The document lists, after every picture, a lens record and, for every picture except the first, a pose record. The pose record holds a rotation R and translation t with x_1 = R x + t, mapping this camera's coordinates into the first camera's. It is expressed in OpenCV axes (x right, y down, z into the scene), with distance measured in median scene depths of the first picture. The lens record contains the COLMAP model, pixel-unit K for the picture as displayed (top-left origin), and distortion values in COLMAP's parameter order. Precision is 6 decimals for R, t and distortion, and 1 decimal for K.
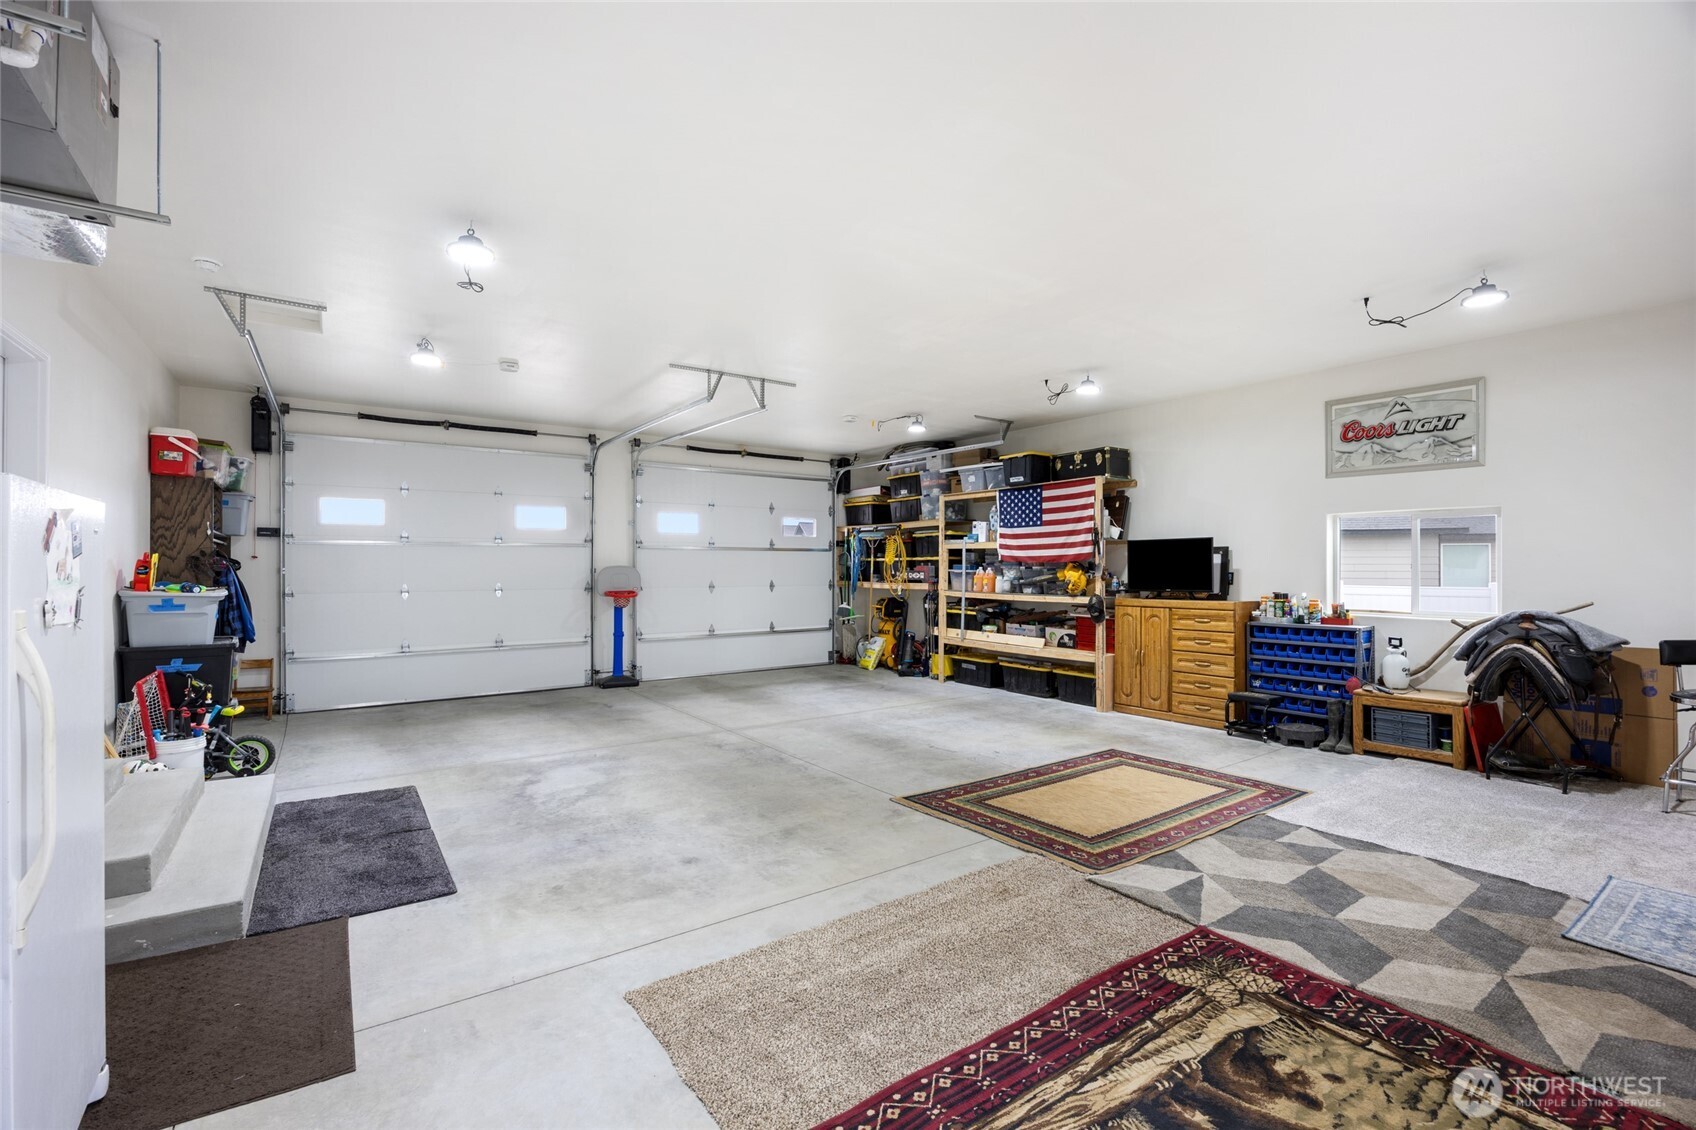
lens RADIAL K [[738.5, 0, 851.3], [0, 738.5, 564.9], [0, 0, 1]] dist [-0.017298, 0.001405]
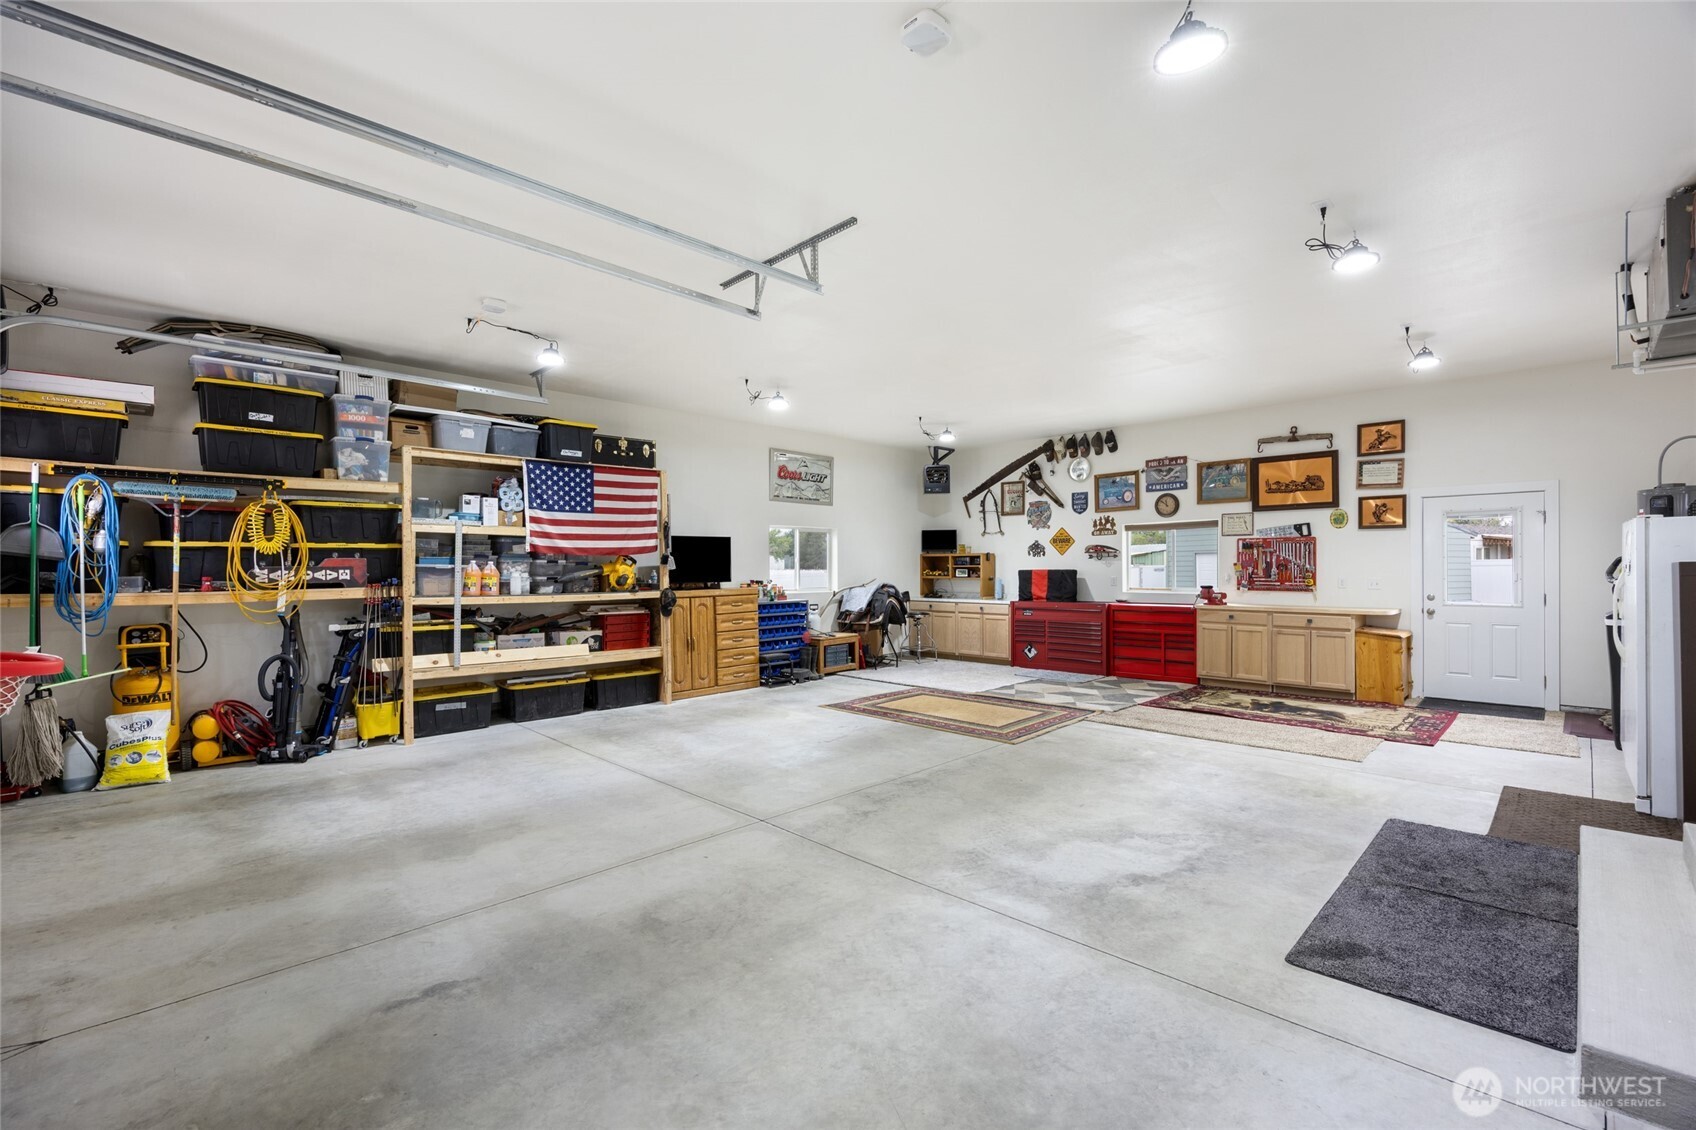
lens RADIAL K [[738.5, 0, 852.3], [0, 738.5, 564.2], [0, 0, 1]] dist [-0.017298, 0.001405]
pose [[-0.167447, 0.004201, 0.985872, -0.688392], [0.002933, 0.999989, -0.003763, 0.012091], [-0.985877, 0.002261, -0.167457, 0.903078]]
